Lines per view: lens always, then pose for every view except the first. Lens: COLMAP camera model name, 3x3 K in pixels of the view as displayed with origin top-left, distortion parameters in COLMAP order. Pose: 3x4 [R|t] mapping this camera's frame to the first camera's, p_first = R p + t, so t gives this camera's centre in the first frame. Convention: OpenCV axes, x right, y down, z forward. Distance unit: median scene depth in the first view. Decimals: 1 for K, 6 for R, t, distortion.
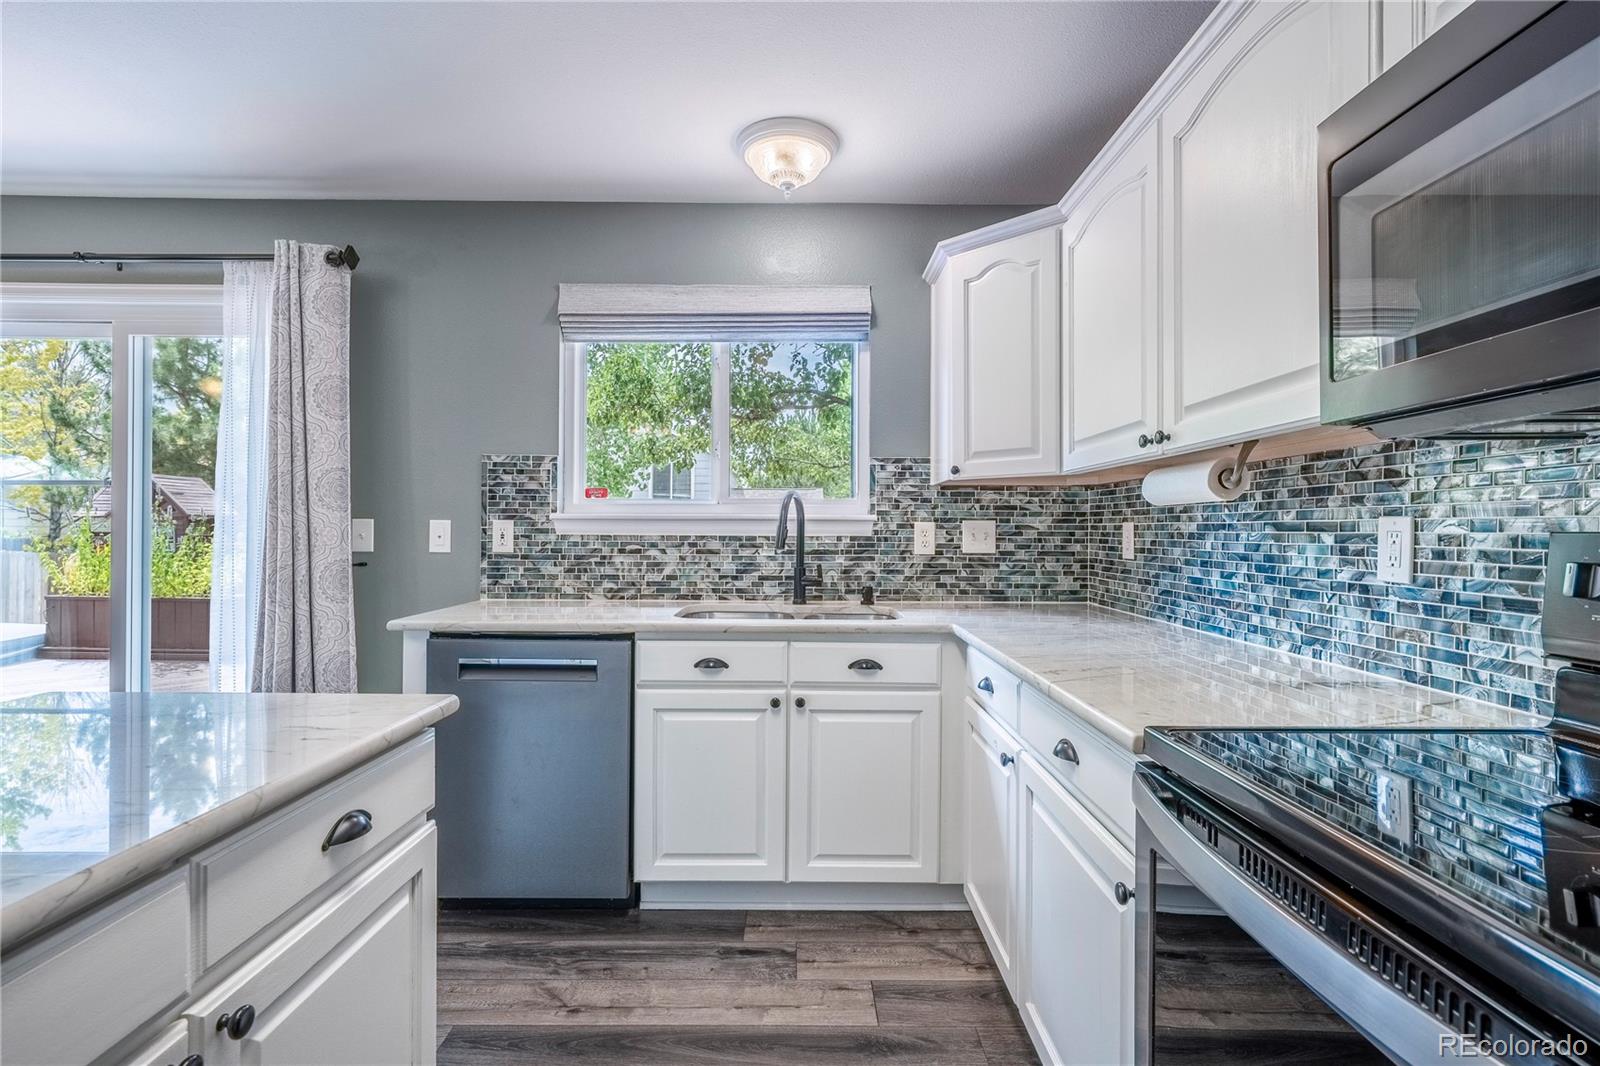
lens RADIAL K [[771.0, 0, 798.7], [0, 771.0, 530.5], [0, 0, 1]] dist [0.021216, 0.000320]
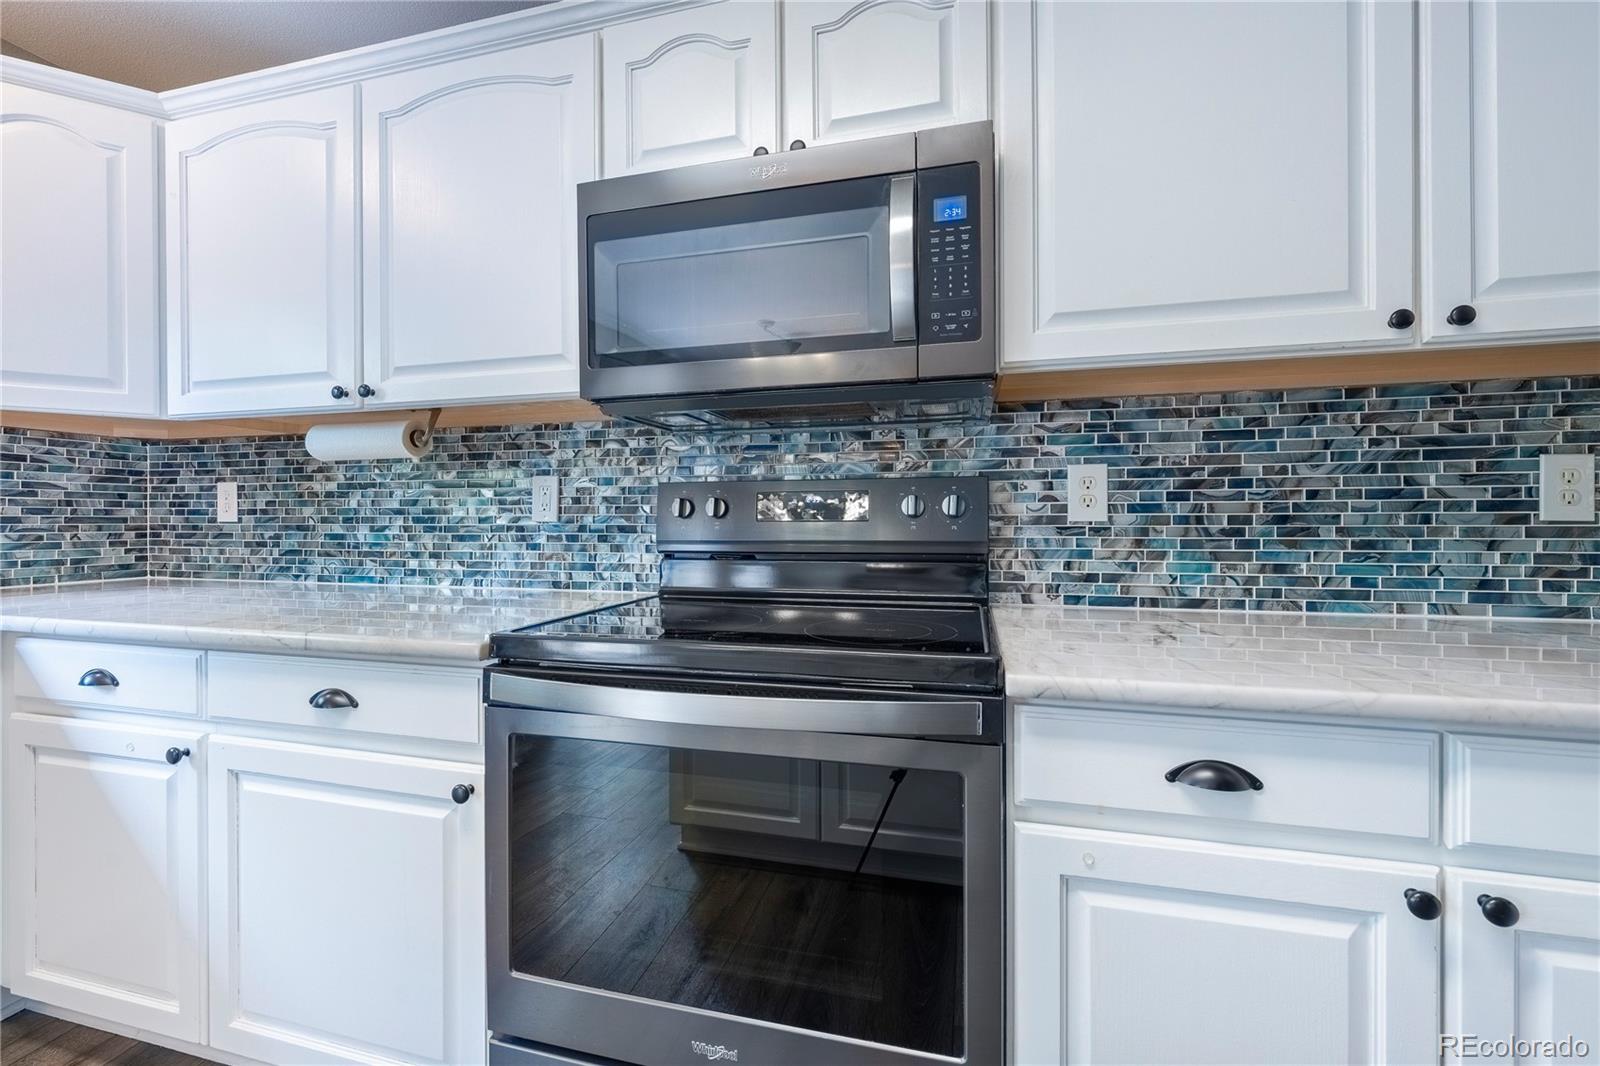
lens RADIAL K [[653.2, 0, 799.5], [0, 653.2, 526.0], [0, 0, 1]] dist [0.000400, 0.000023]
pose [[0.250266, -0.008904, 0.968136, -0.232912], [0.003263, 0.999960, 0.008354, 0.054031], [-0.968172, 0.001068, 0.250285, 0.201678]]
